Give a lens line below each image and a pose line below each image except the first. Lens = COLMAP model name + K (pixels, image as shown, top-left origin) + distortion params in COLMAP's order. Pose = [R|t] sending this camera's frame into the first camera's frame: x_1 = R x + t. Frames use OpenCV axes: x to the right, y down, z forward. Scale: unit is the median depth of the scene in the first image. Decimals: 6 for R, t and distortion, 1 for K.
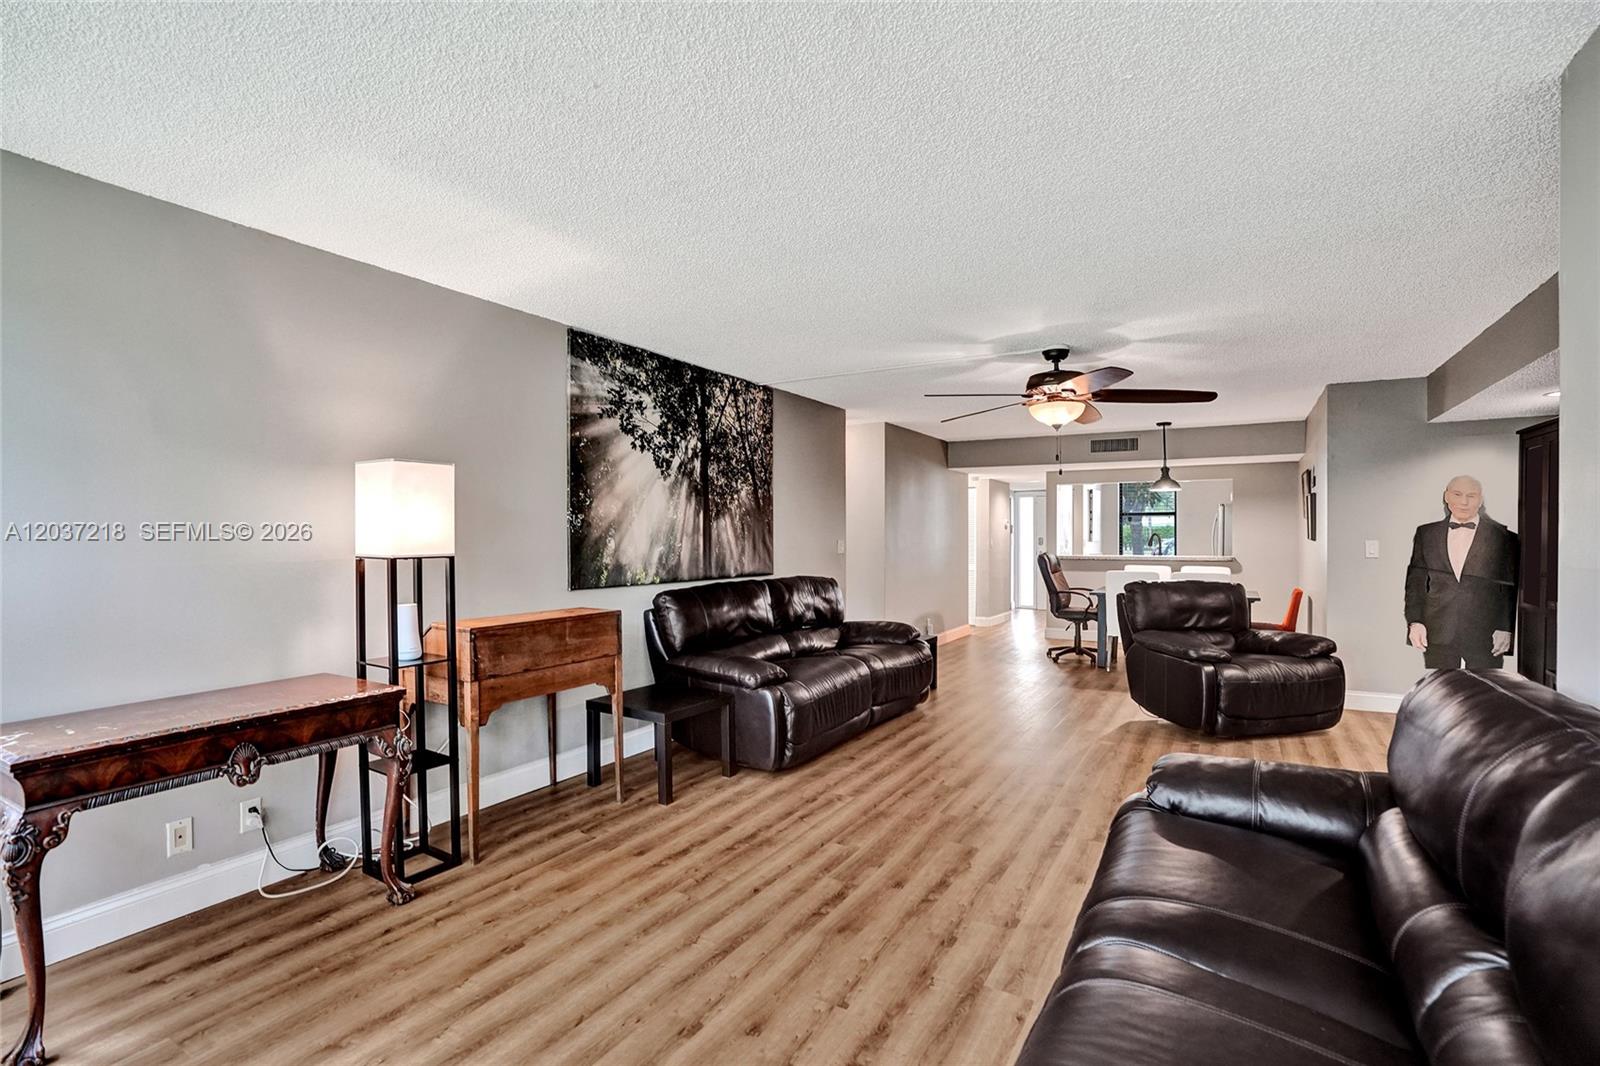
lens RADIAL K [[742.7, 0, 789.1], [0, 742.7, 535.7], [0, 0, 1]] dist [-0.069638, 0.025051]
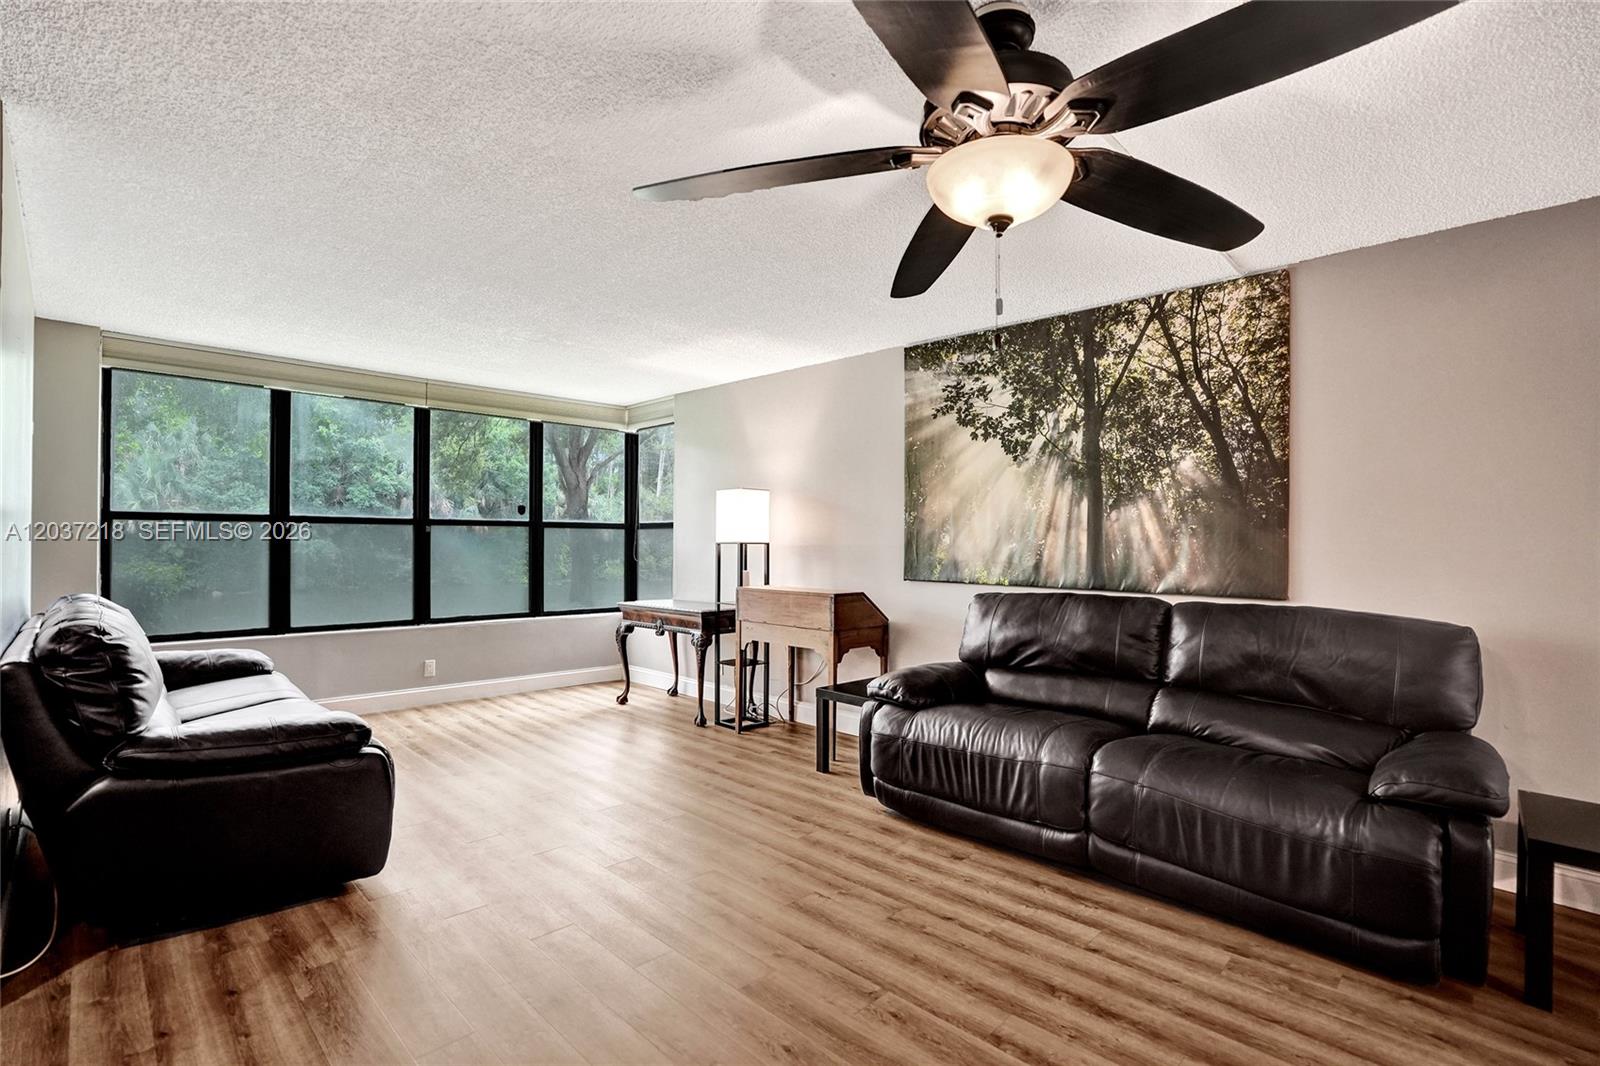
lens RADIAL K [[742.7, 0, 801.6], [0, 742.7, 529.2], [0, 0, 1]] dist [-0.069638, 0.025051]
pose [[-0.223360, -0.025324, -0.974407, 0.736614], [-0.017614, 0.999604, -0.021942, 0.021660], [0.974577, 0.012262, -0.223718, 0.968822]]
